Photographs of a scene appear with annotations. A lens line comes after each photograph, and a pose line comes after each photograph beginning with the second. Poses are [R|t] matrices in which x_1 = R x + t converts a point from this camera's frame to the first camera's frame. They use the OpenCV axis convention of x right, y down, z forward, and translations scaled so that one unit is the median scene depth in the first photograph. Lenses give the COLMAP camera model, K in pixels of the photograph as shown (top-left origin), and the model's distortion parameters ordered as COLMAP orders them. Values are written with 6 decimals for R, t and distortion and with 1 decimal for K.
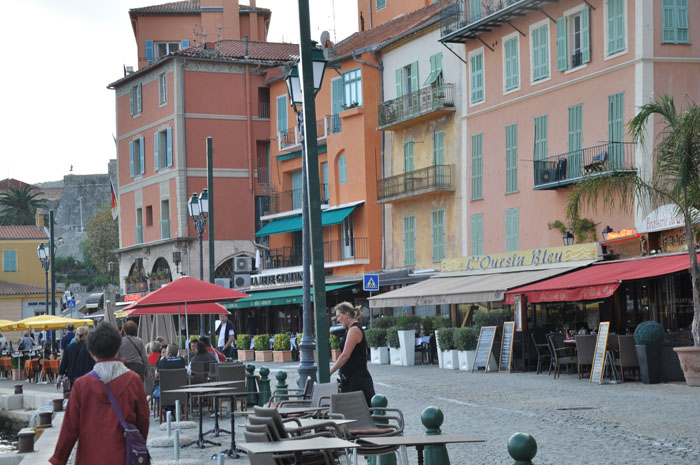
lens RADIAL K [[1500.9, 0, 350.2], [0, 1500.9, 235.4], [0, 0, 1]] dist [0.501110, 0.000000]
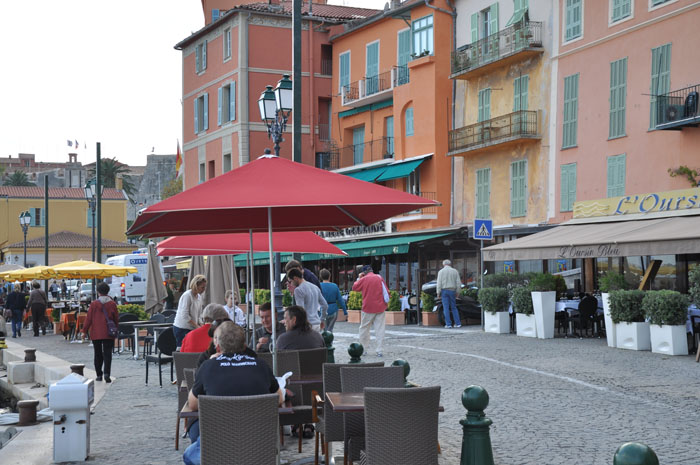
lens RADIAL K [[1145.9, 0, 350.3], [0, 1145.9, 232.6], [0, 0, 1]] dist [0.258024, 0.000000]
pose [[0.999649, 0.022184, -0.014513, -0.032791], [-0.021941, 0.999620, 0.016697, 0.017001], [0.014878, -0.016373, 0.999755, 0.273005]]
